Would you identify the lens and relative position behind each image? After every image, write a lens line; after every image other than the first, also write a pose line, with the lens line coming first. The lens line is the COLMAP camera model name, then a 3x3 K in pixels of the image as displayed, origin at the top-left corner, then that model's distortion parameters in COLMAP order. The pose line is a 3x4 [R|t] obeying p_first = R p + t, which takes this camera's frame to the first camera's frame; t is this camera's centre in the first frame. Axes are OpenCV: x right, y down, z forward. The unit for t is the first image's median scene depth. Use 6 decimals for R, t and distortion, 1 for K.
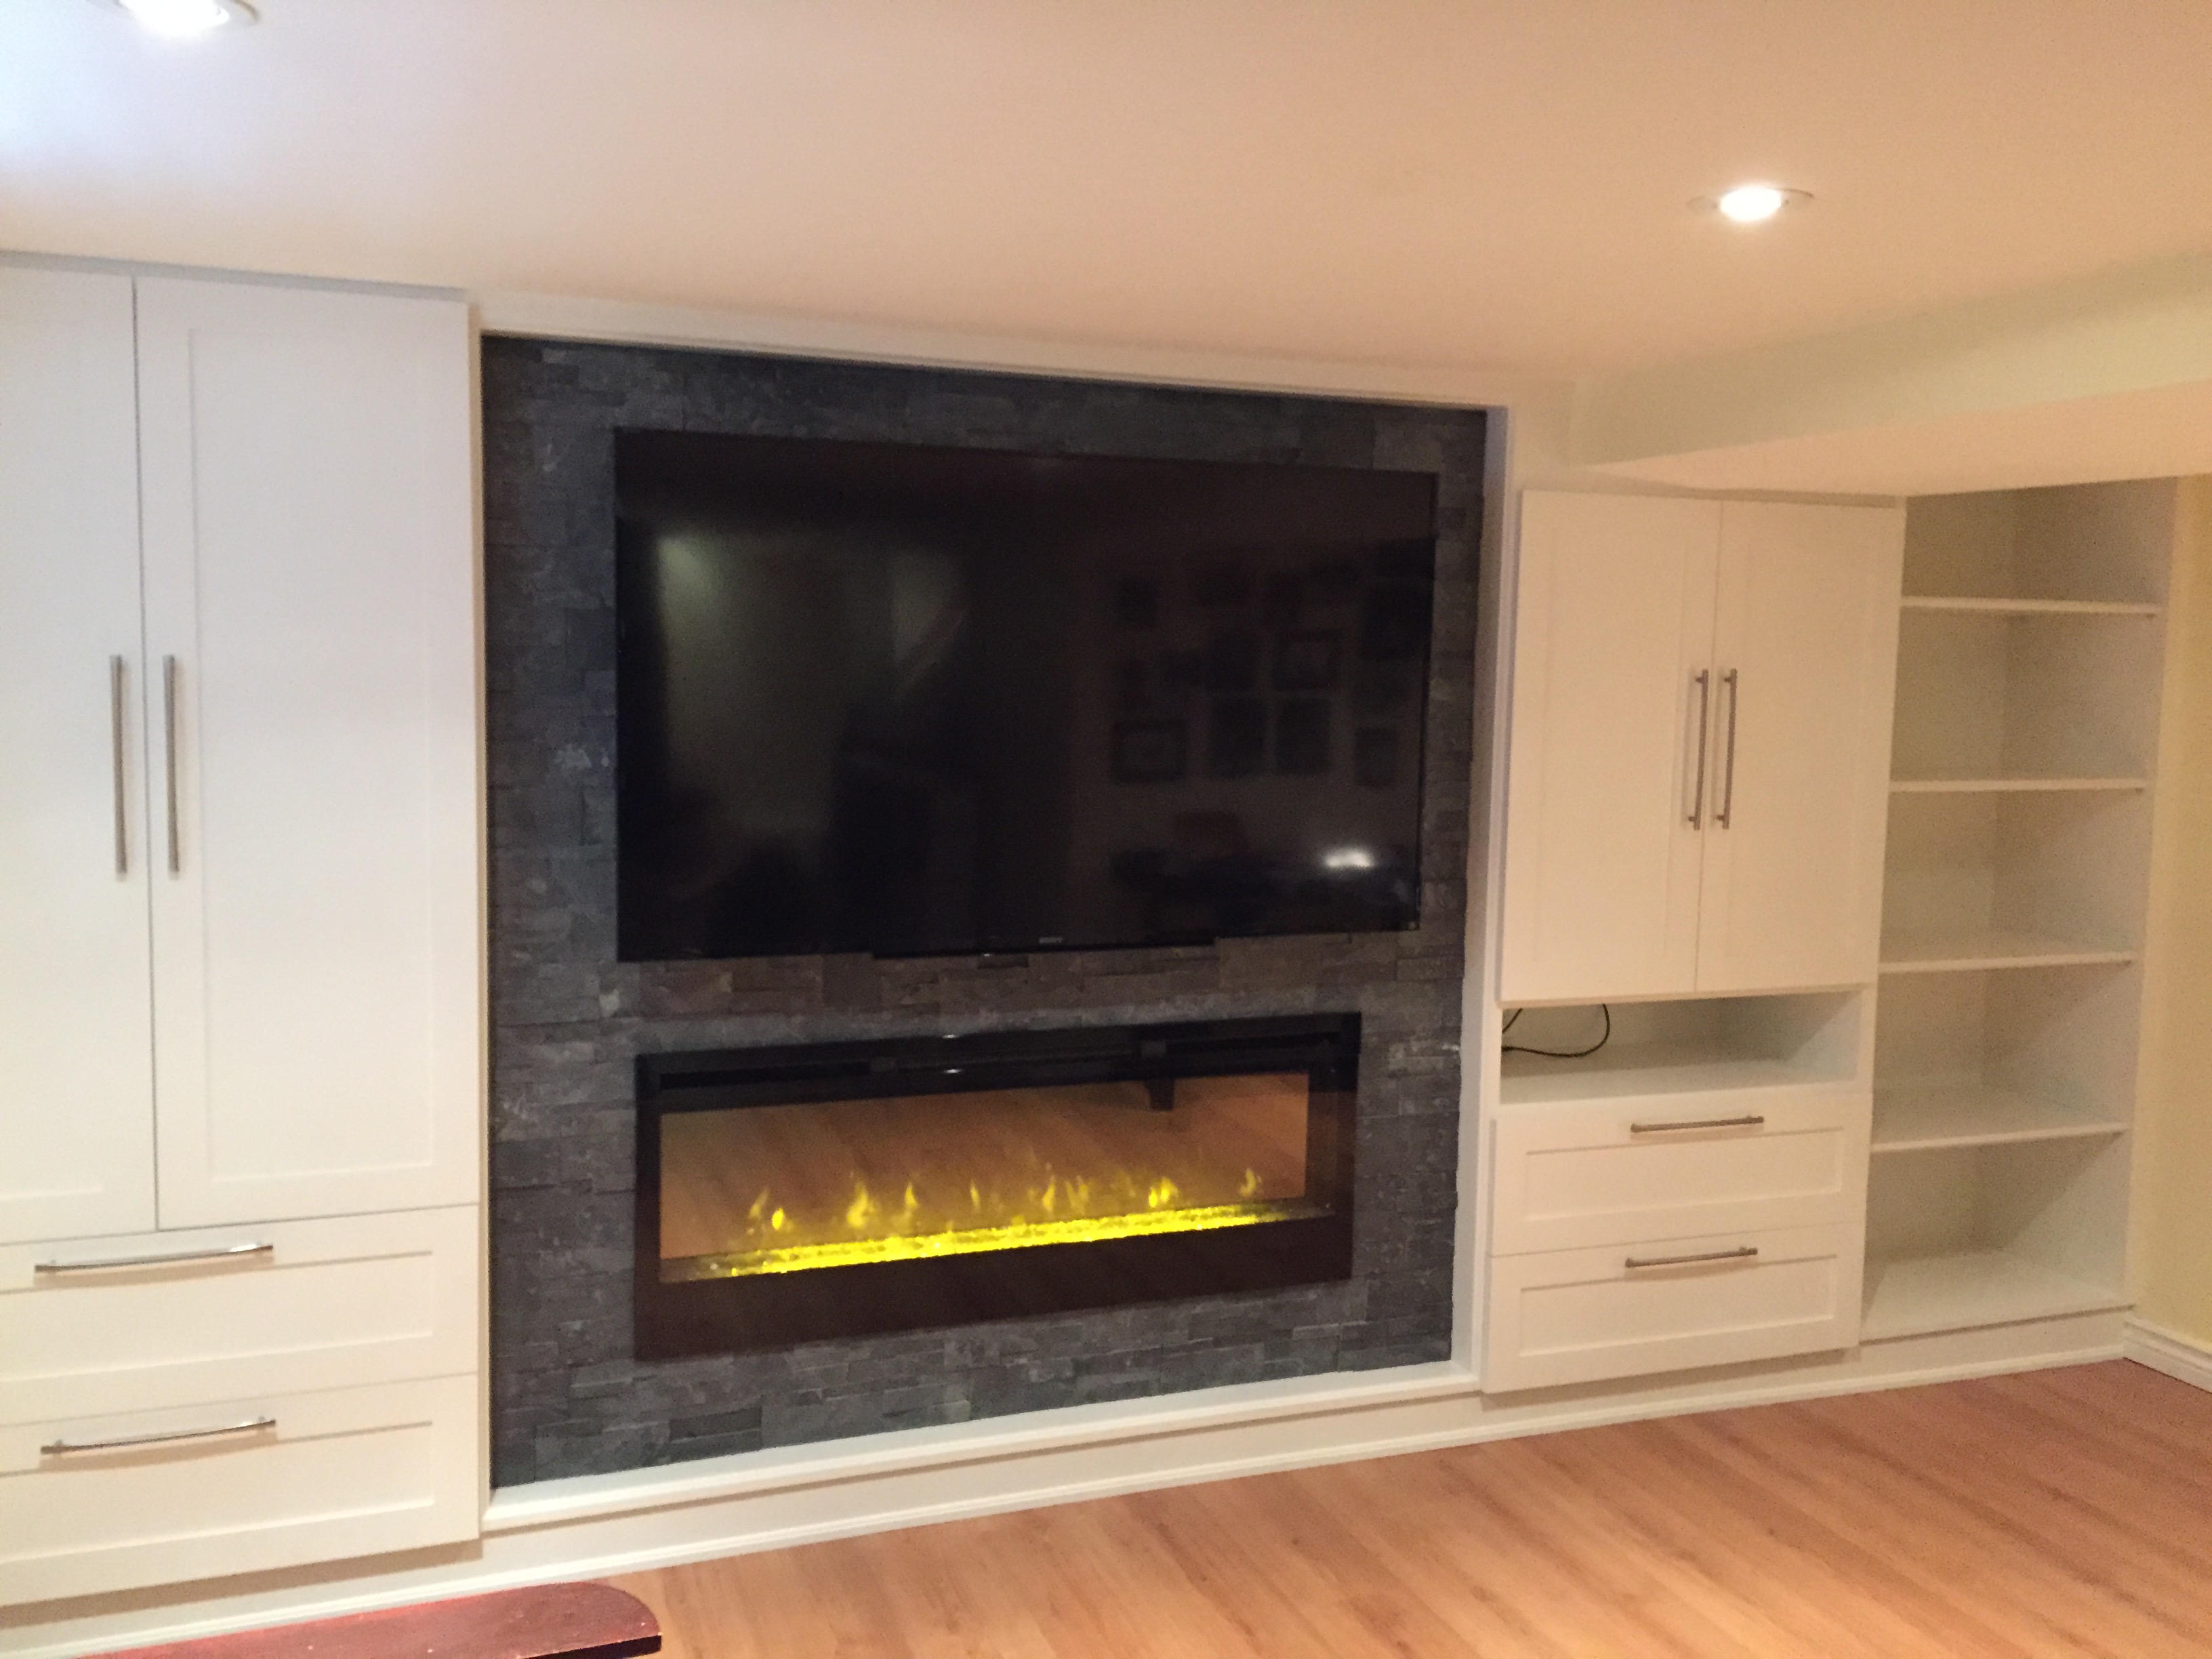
lens RADIAL K [[1901.4, 0, 1111.5], [0, 1901.4, 820.6], [0, 0, 1]] dist [0.020500, -0.015541]
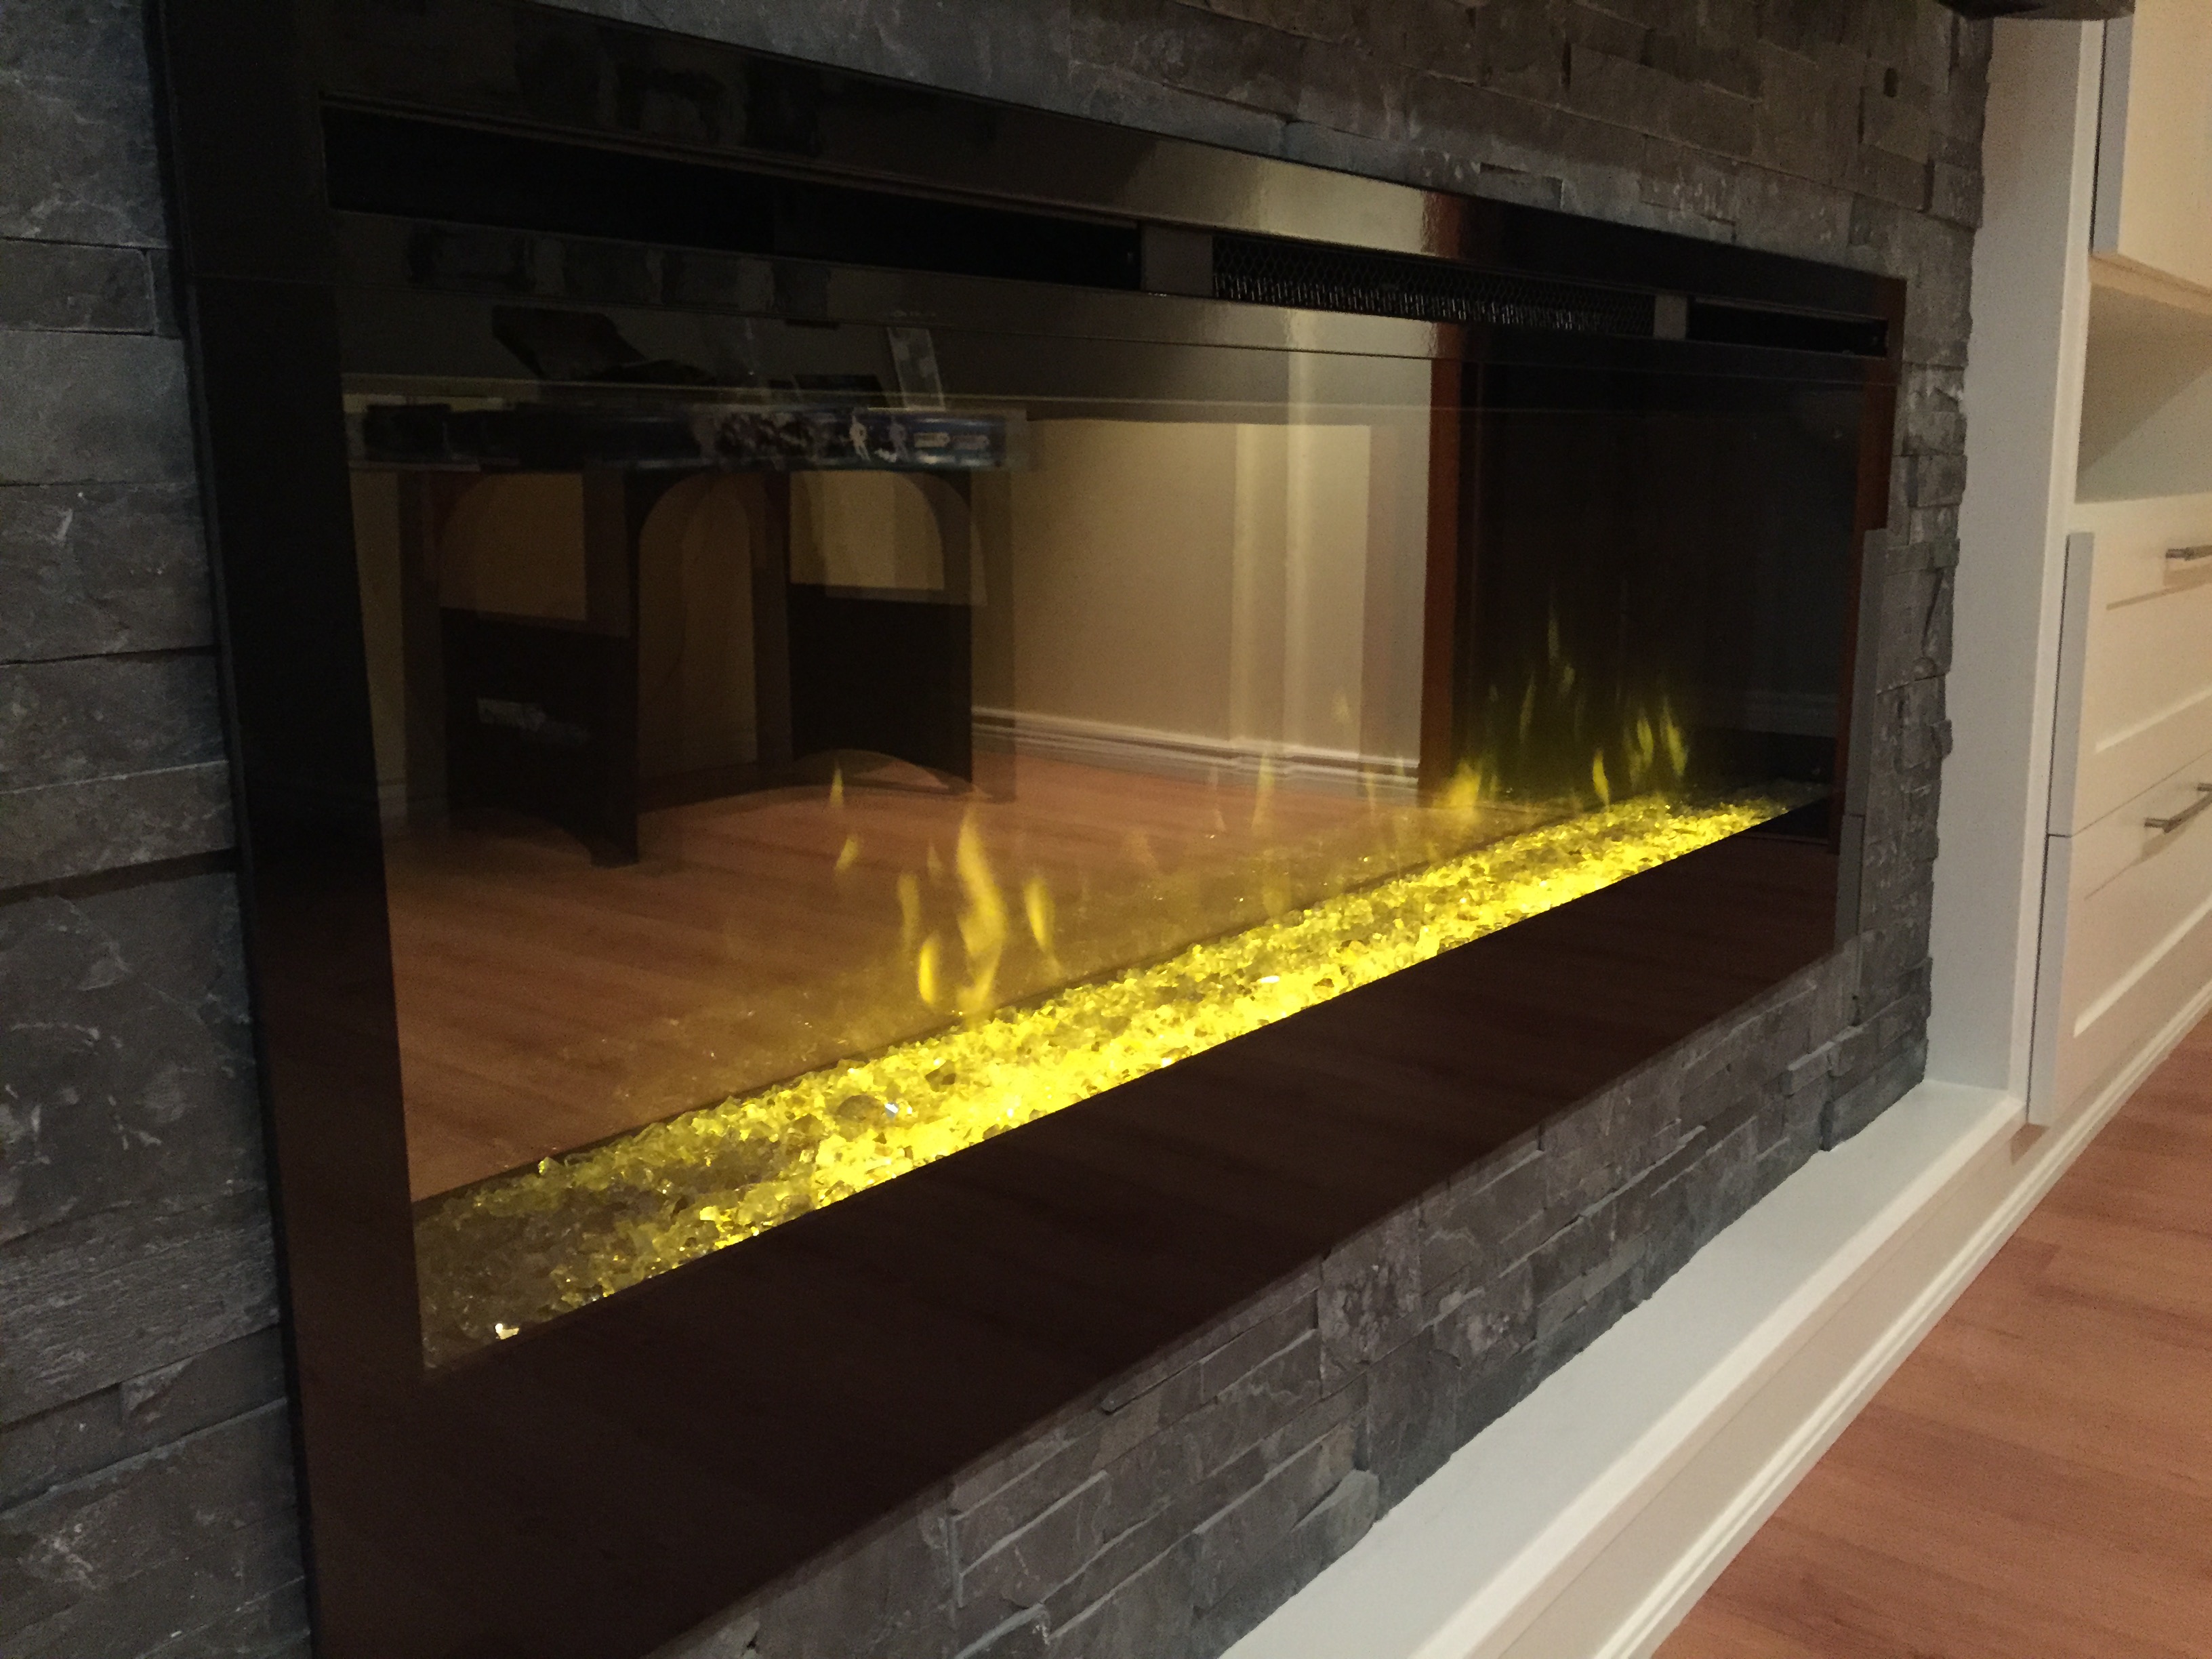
lens RADIAL K [[1901.4, 0, 1103.2], [0, 1901.4, 844.8], [0, 0, 1]] dist [0.020500, -0.015541]
pose [[0.866199, -0.132563, 0.481795, -0.238452], [0.086724, 0.989419, 0.116316, 0.163471], [-0.492117, -0.058970, 0.868530, 0.745471]]
